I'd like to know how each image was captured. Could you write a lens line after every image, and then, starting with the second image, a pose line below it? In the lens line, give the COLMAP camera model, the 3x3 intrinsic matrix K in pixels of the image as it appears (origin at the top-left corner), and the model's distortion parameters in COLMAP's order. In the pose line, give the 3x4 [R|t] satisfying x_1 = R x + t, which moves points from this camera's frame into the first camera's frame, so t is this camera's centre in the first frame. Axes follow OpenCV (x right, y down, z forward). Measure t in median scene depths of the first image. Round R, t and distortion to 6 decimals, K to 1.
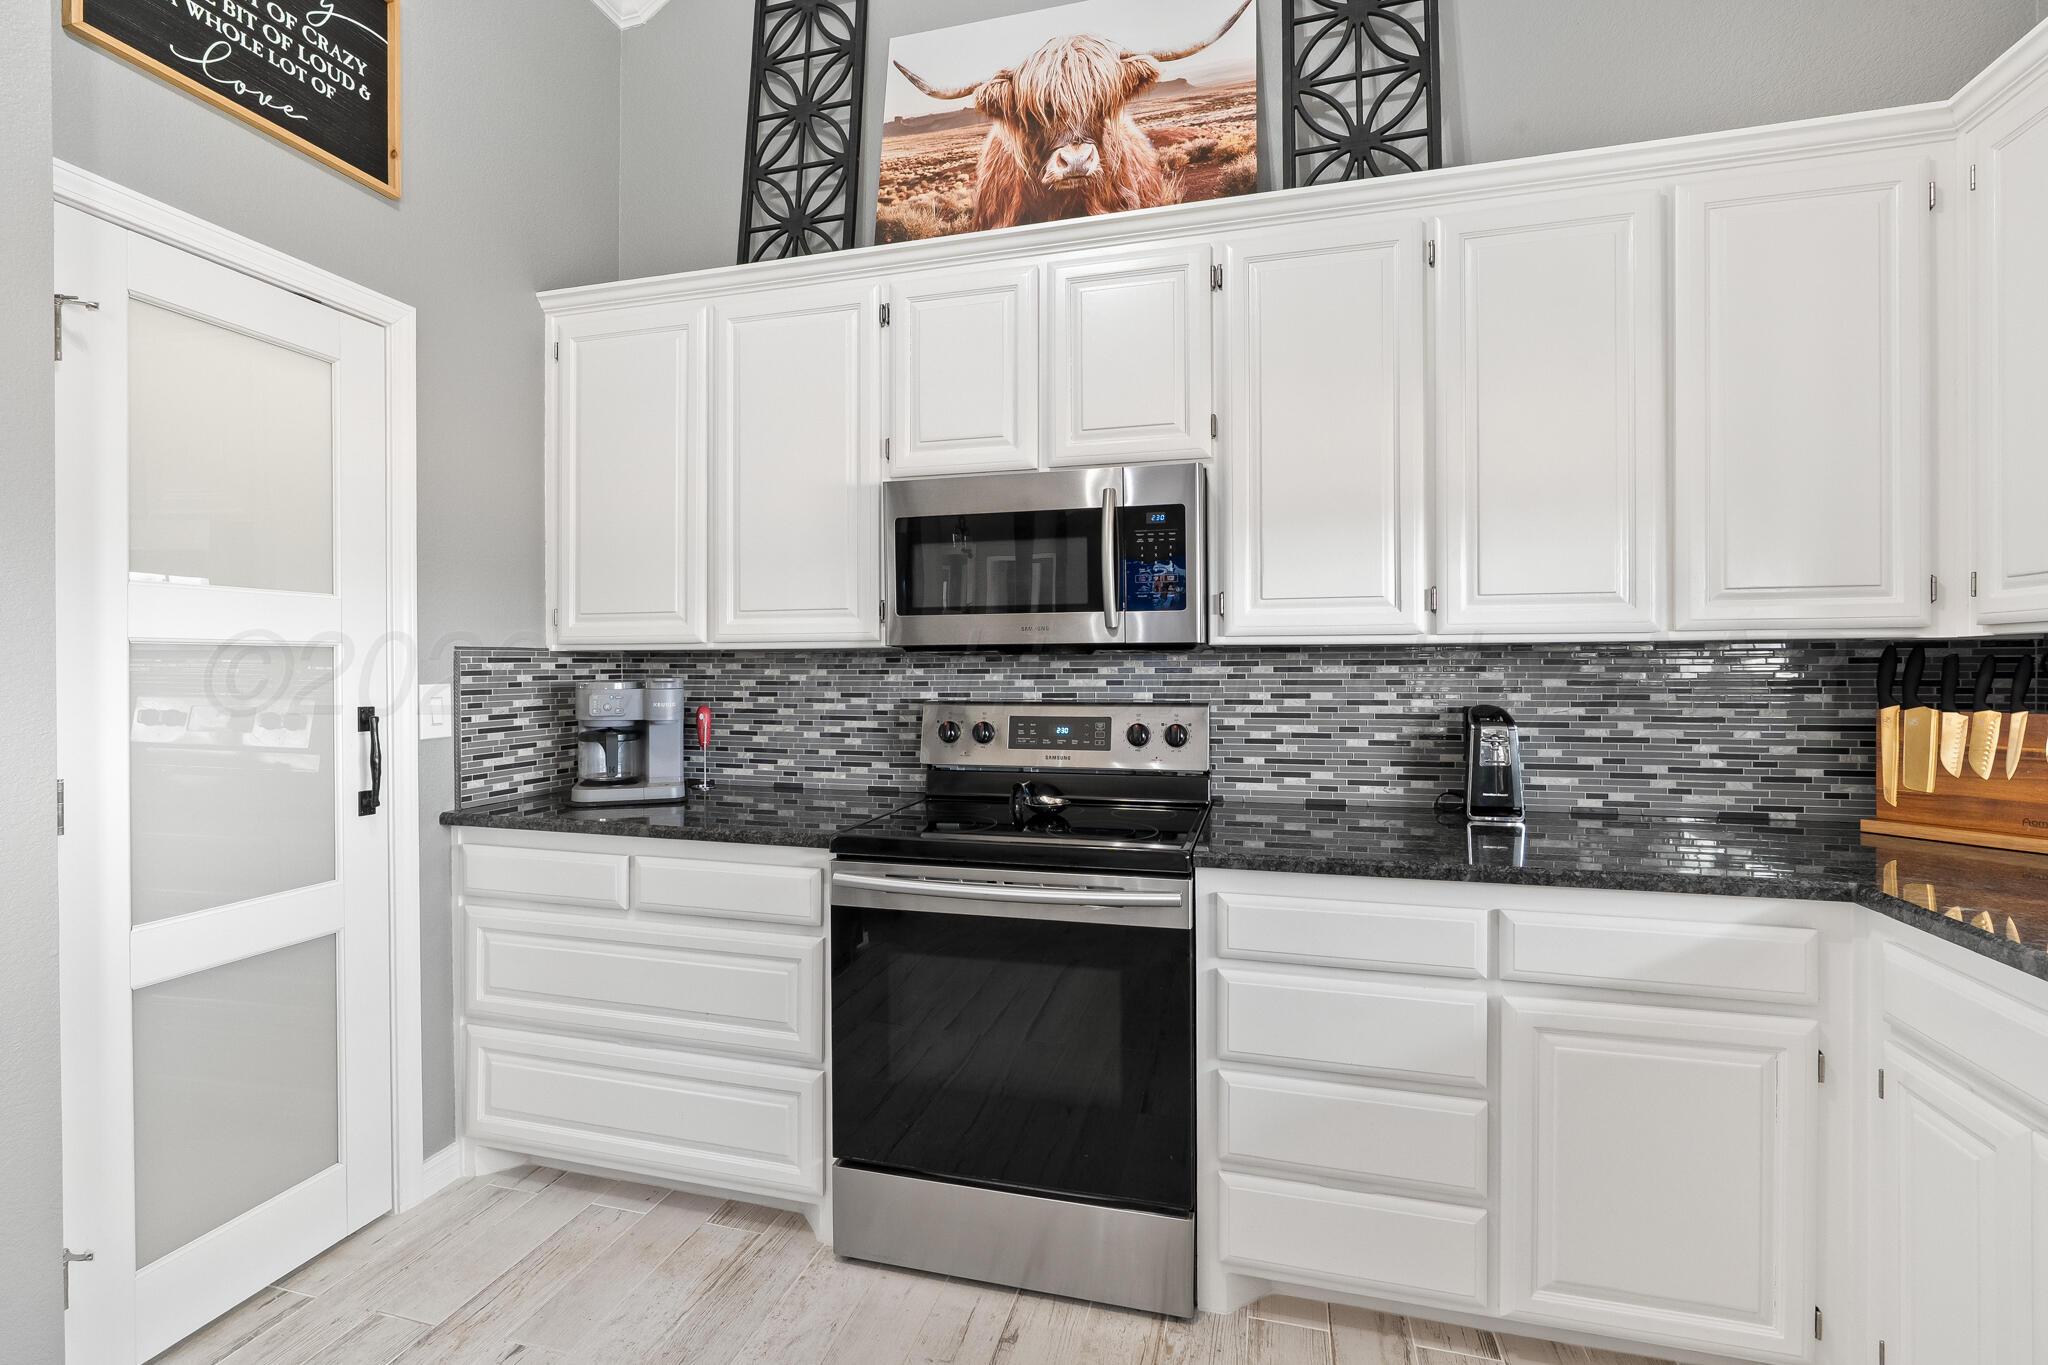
lens RADIAL K [[932.6, 0, 1014.3], [0, 932.6, 662.3], [0, 0, 1]] dist [-0.010723, 0.002199]
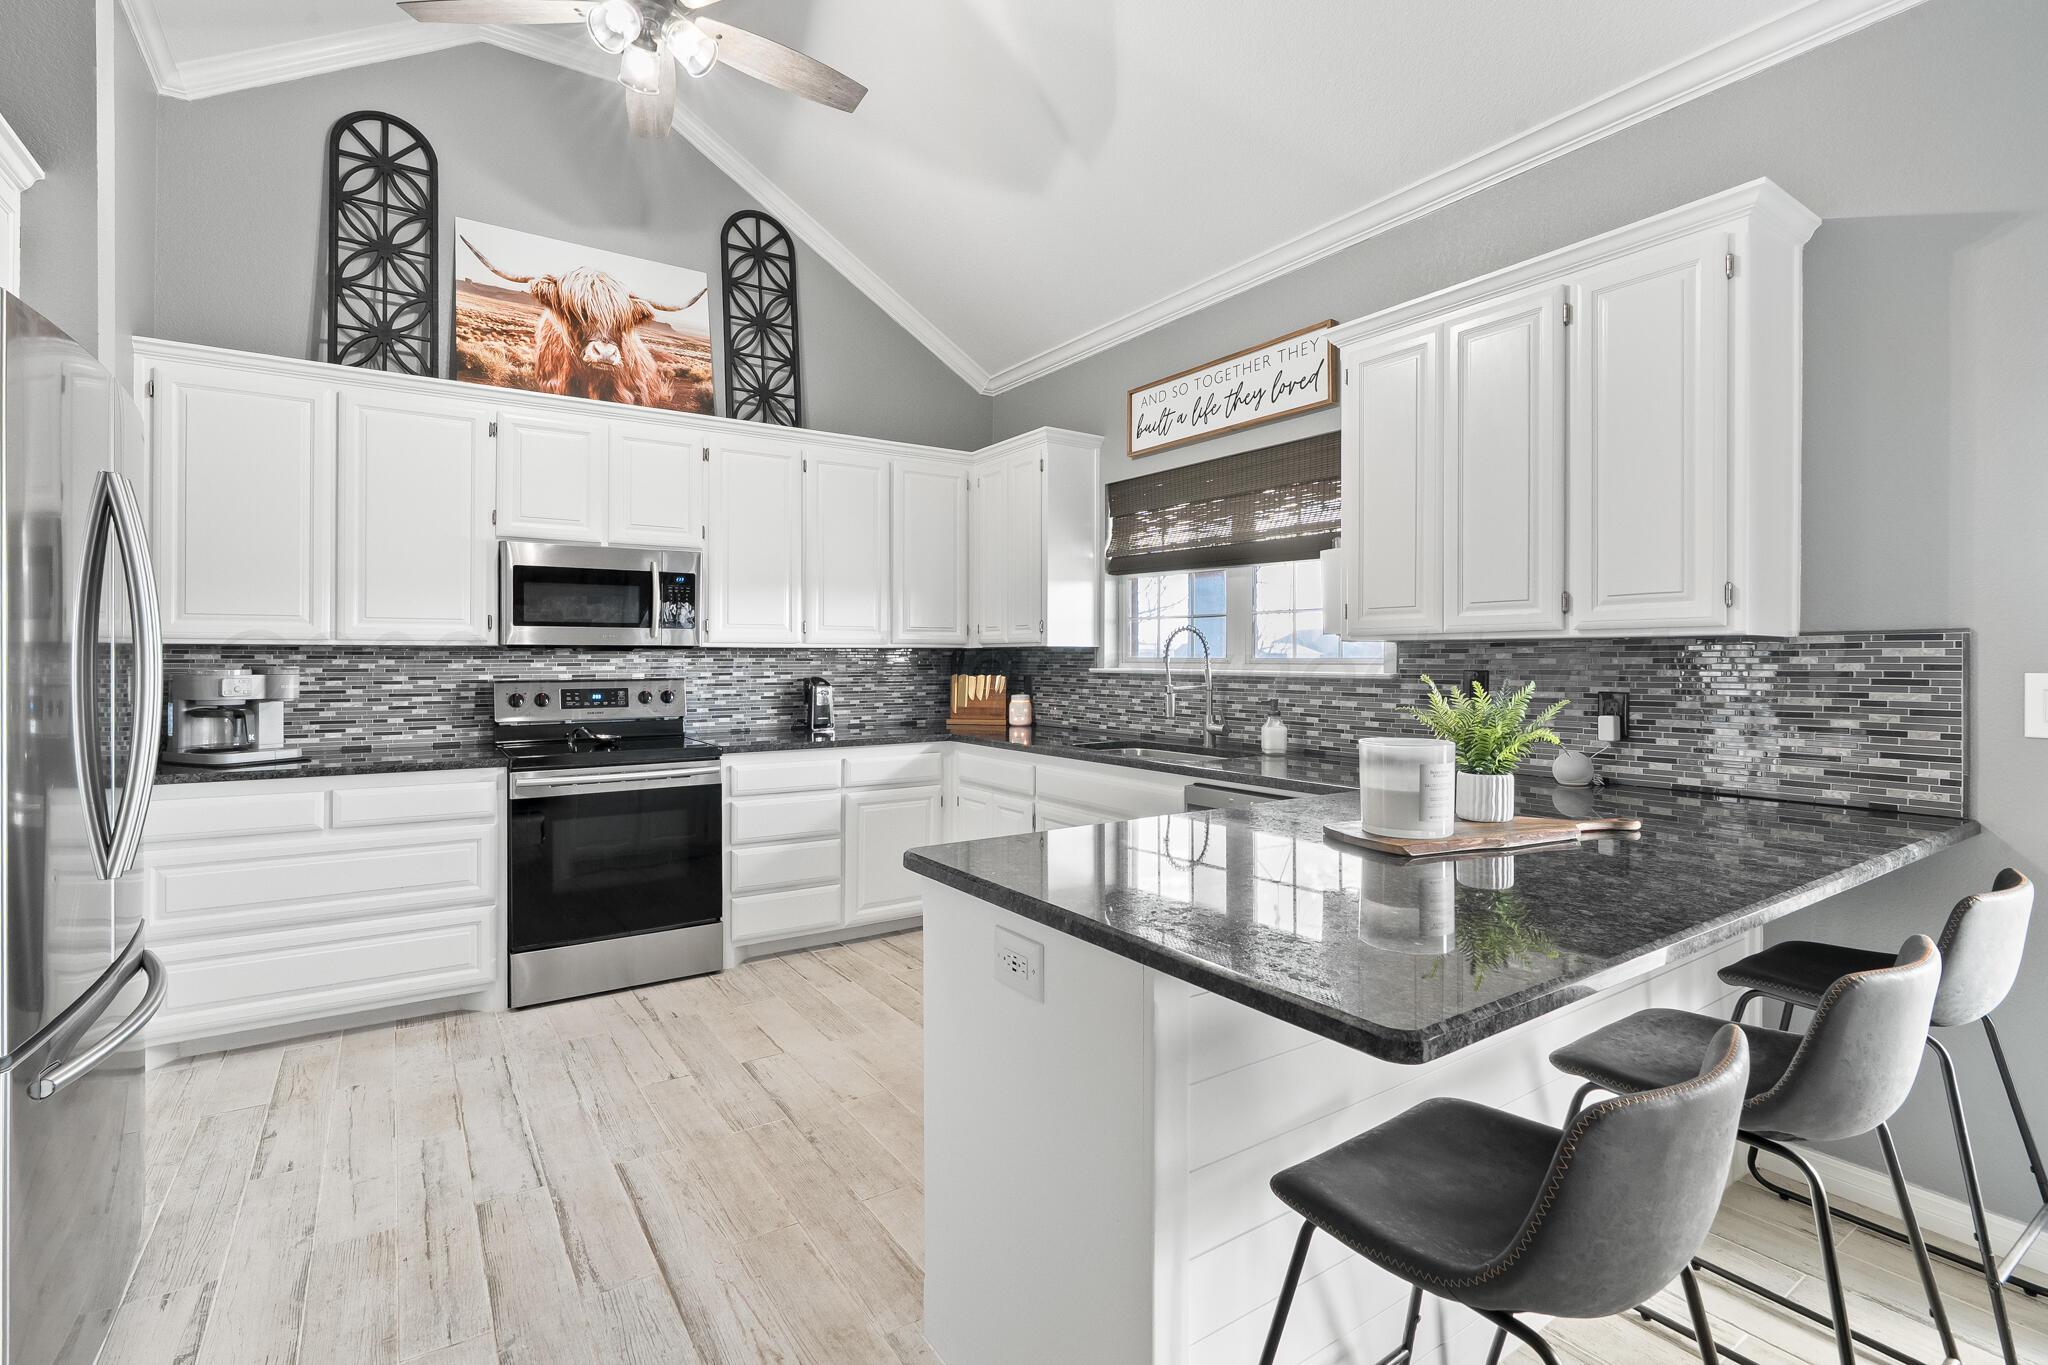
lens RADIAL K [[932.6, 0, 1020.8], [0, 932.6, 668.6], [0, 0, 1]] dist [-0.010723, 0.002199]
pose [[0.642778, -0.005737, 0.766031, -0.749734], [-0.004263, 0.999930, 0.011066, 0.001990], [-0.766041, -0.010379, 0.642708, -0.655728]]
